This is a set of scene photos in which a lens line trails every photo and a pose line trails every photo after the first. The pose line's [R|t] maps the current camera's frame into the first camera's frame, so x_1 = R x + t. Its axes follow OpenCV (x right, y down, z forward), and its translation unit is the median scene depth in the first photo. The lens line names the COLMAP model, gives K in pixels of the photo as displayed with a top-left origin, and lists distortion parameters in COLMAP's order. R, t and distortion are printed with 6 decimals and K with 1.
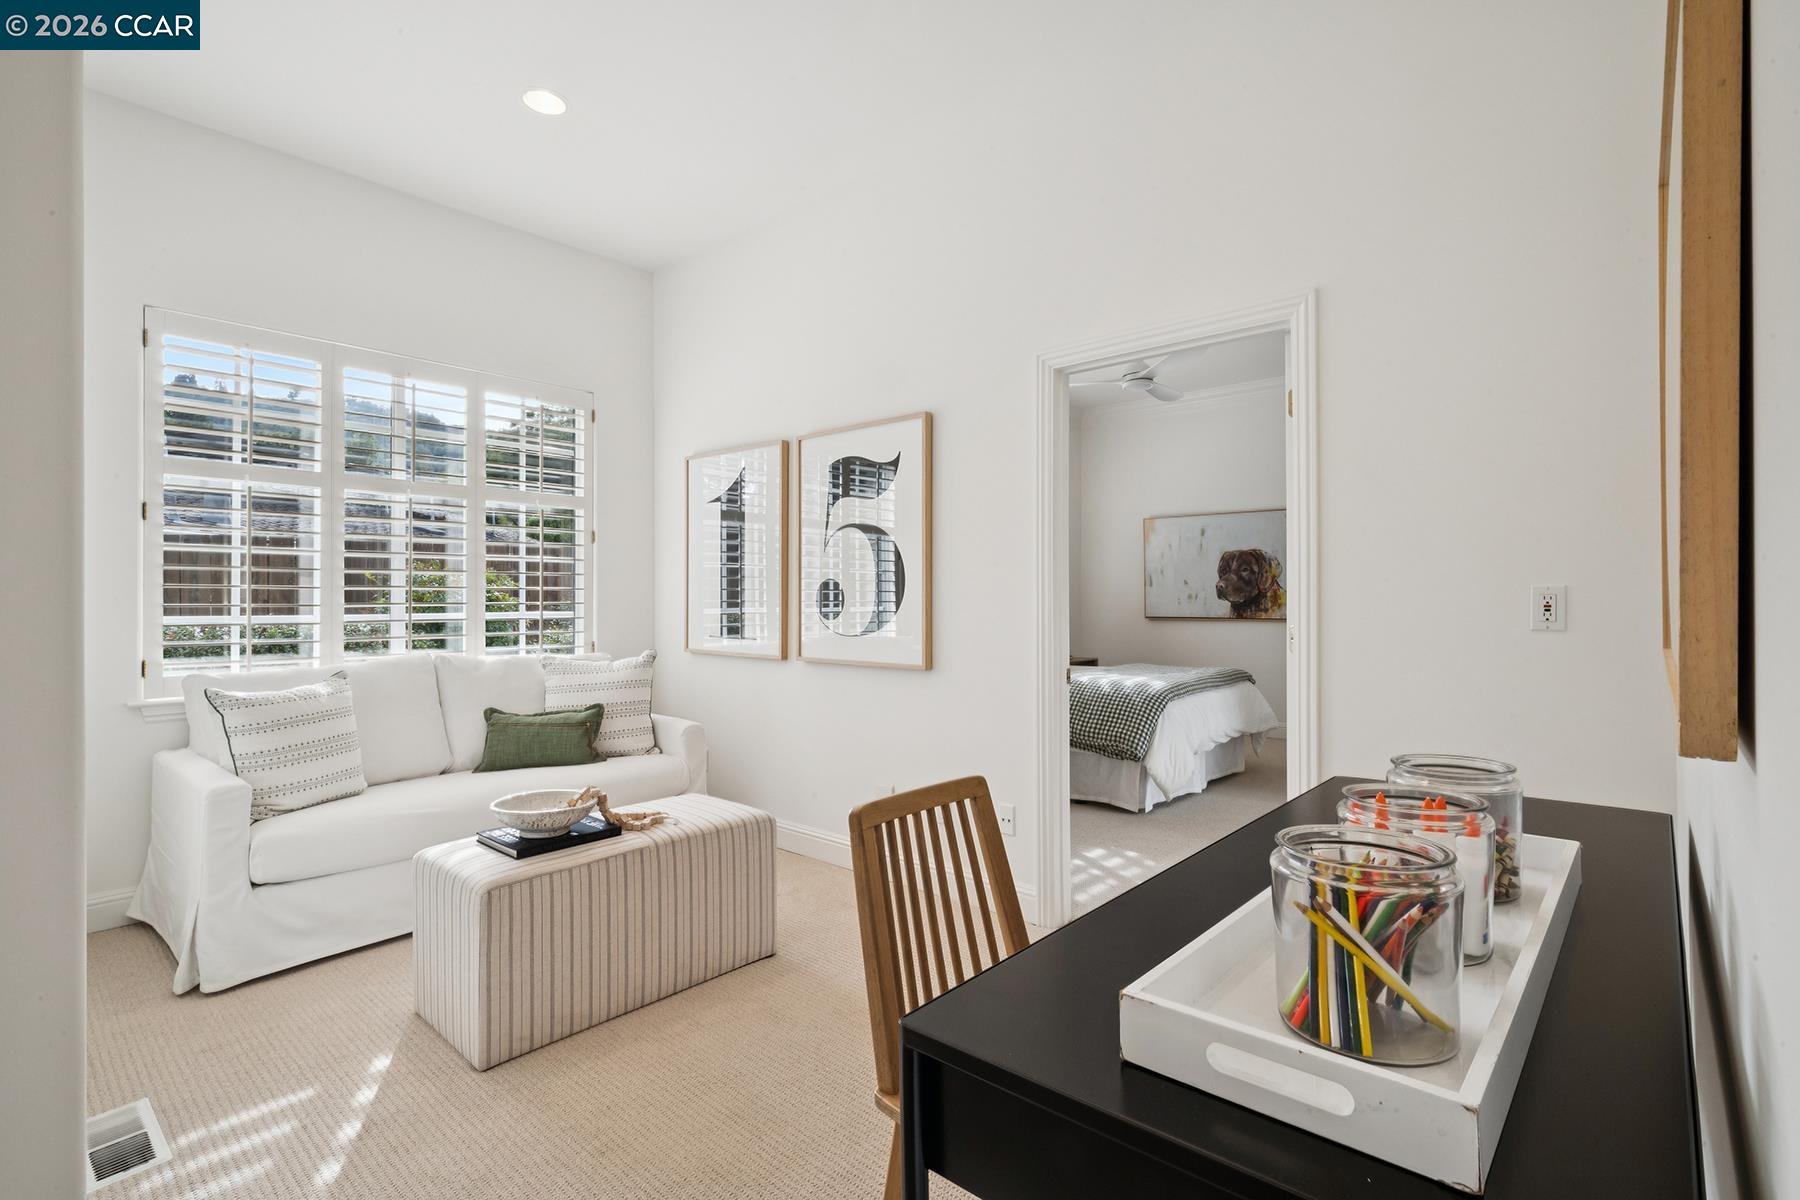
lens RADIAL K [[834.5, 0, 900.0], [0, 834.5, 600.0], [0, 0, 1]] dist [0.000892, 0.000300]
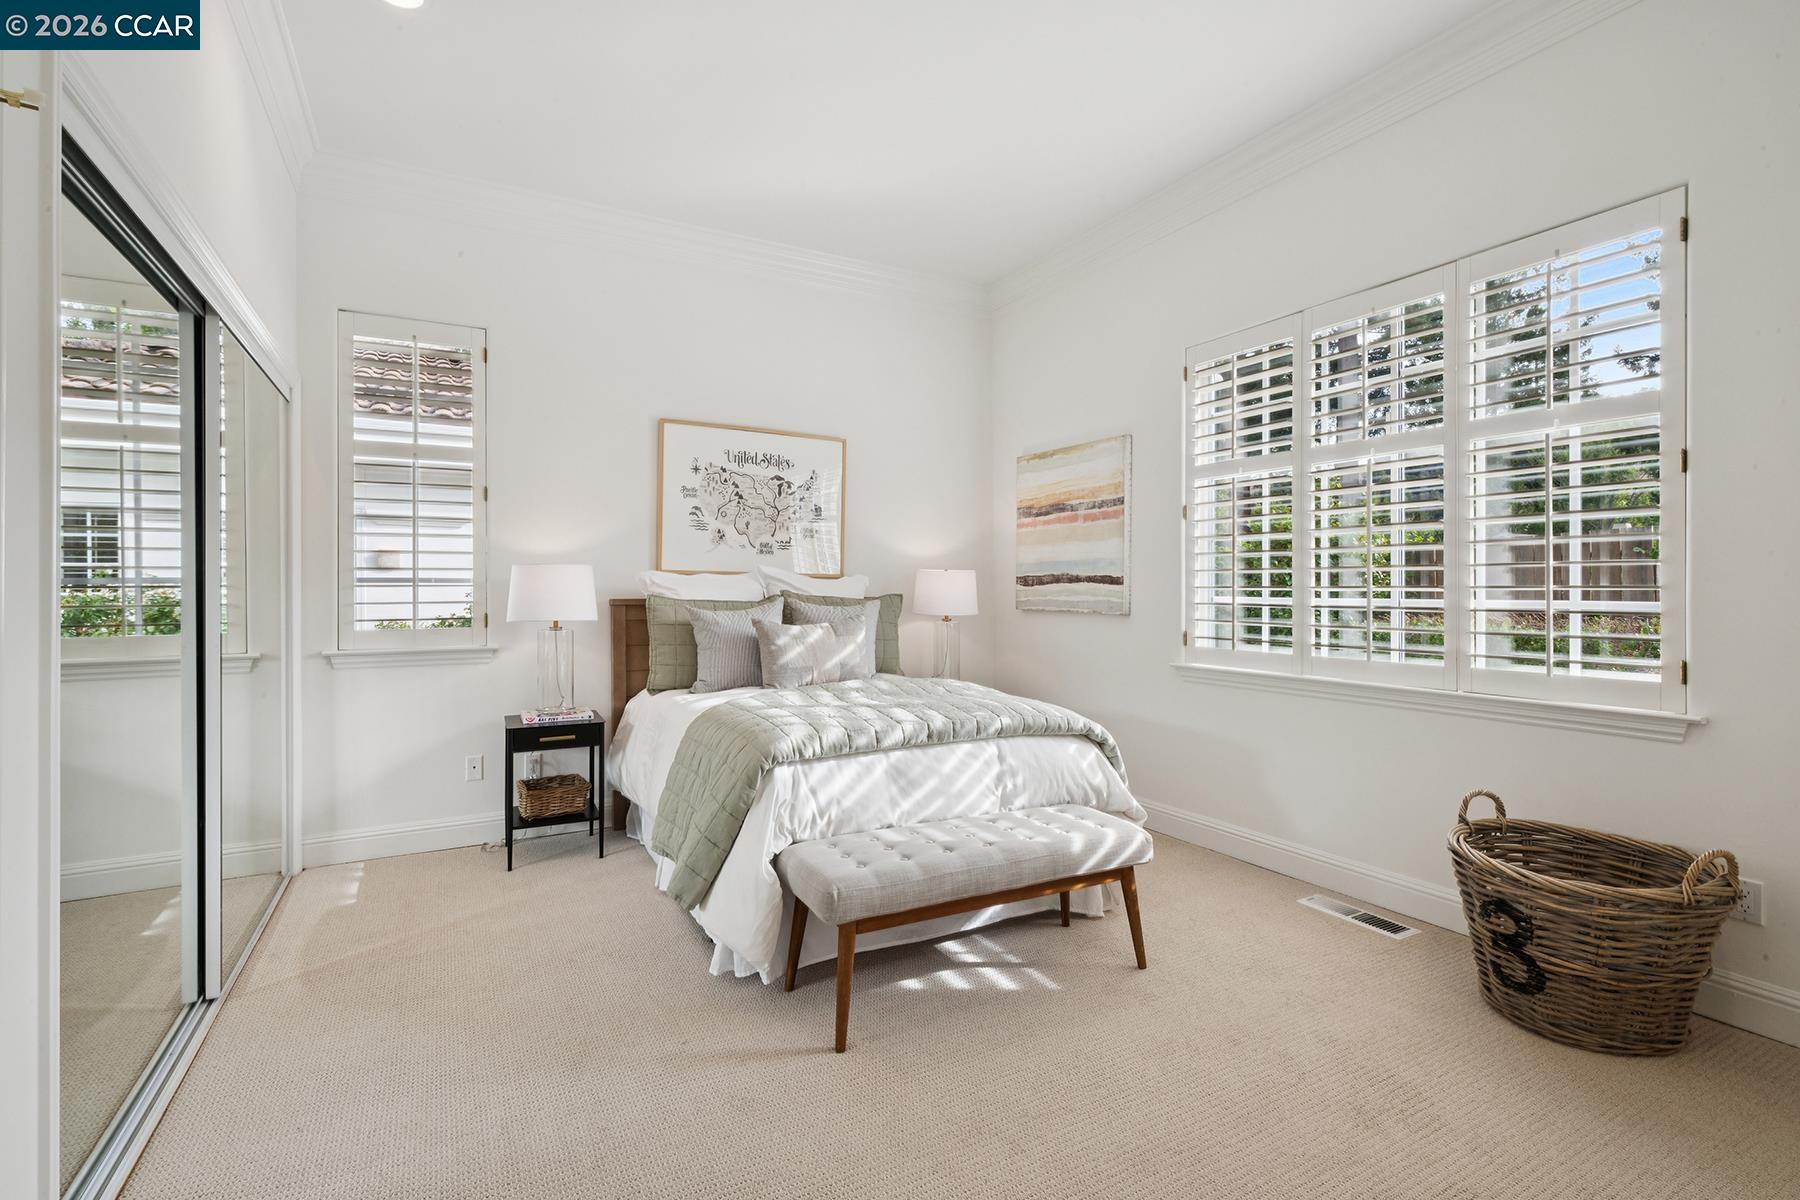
lens RADIAL K [[834.5, 0, 900.0], [0, 834.5, 600.0], [0, 0, 1]] dist [0.000892, 0.000300]
pose [[-0.342911, 0.021097, -0.939131, 0.738995], [0.004025, 0.999772, 0.020990, -0.004390], [0.939359, 0.003418, -0.342918, 1.802619]]
